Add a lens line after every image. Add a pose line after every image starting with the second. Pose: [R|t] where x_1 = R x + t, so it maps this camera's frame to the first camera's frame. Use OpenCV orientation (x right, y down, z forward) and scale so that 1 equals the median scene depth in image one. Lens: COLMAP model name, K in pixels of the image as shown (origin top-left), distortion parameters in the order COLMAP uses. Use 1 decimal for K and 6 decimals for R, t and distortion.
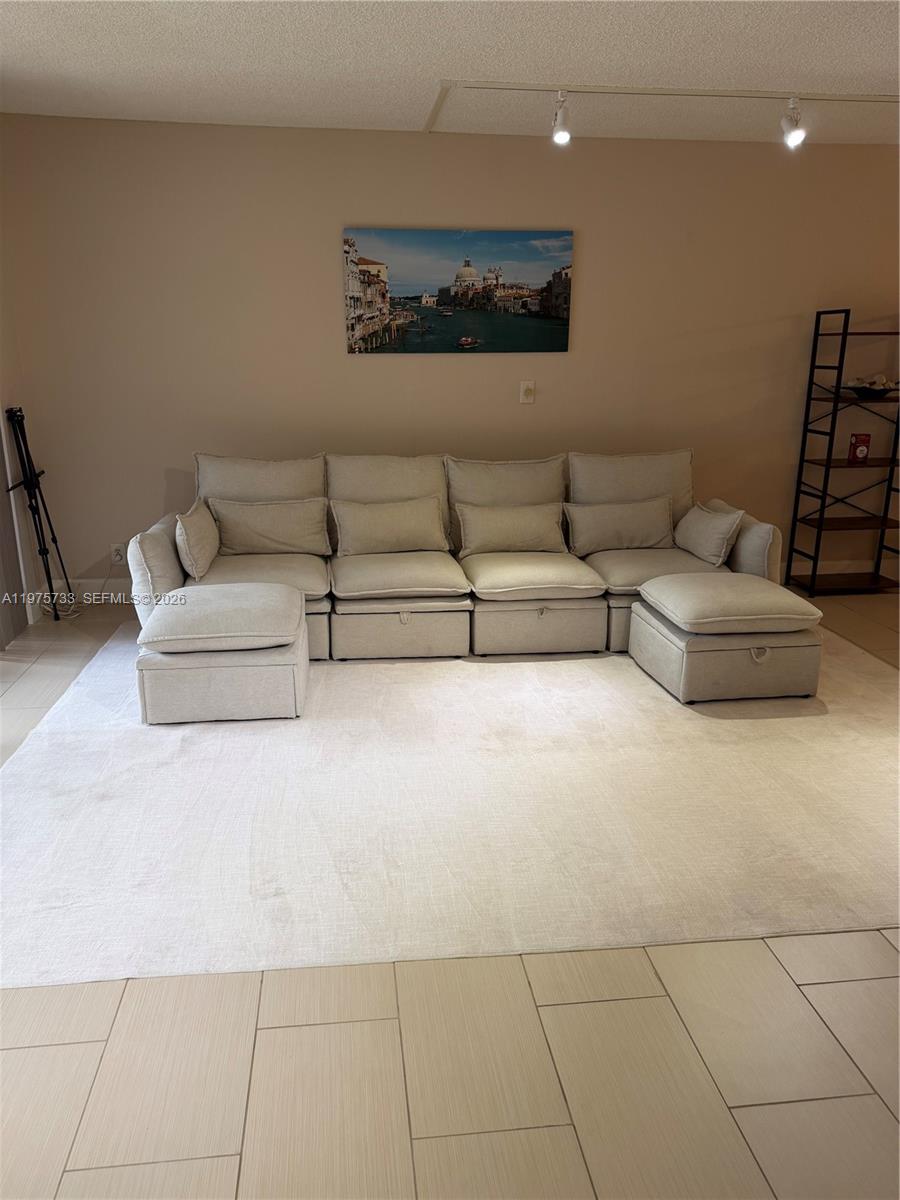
lens RADIAL K [[841.5, 0, 450.0], [0, 841.5, 600.0], [0, 0, 1]] dist [0.087866, -0.139742]
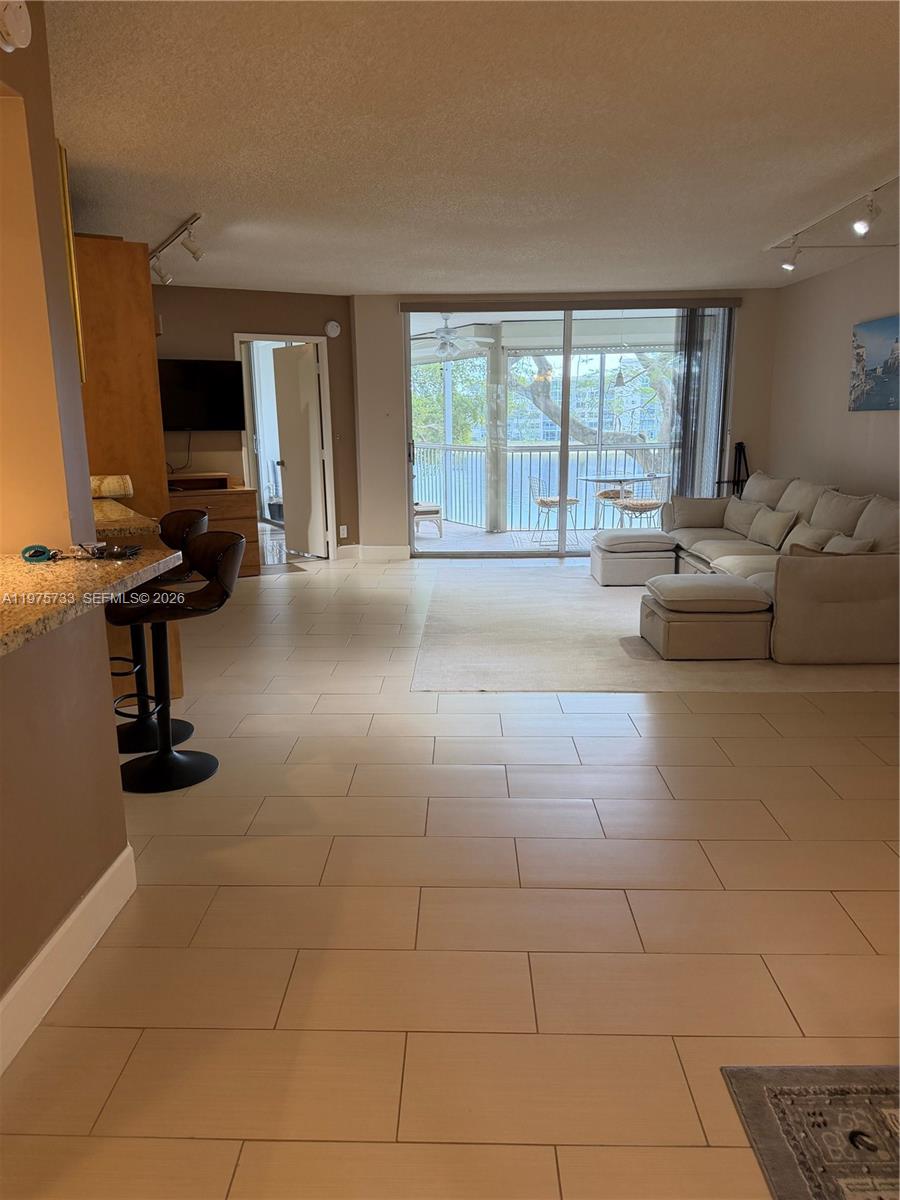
lens RADIAL K [[841.5, 0, 450.0], [0, 841.5, 600.0], [0, 0, 1]] dist [0.087866, -0.139742]
pose [[-0.157100, 0.210680, -0.964849, 1.452758], [-0.272782, 0.929716, 0.247423, -0.179411], [0.949163, 0.302063, -0.088589, 0.626576]]
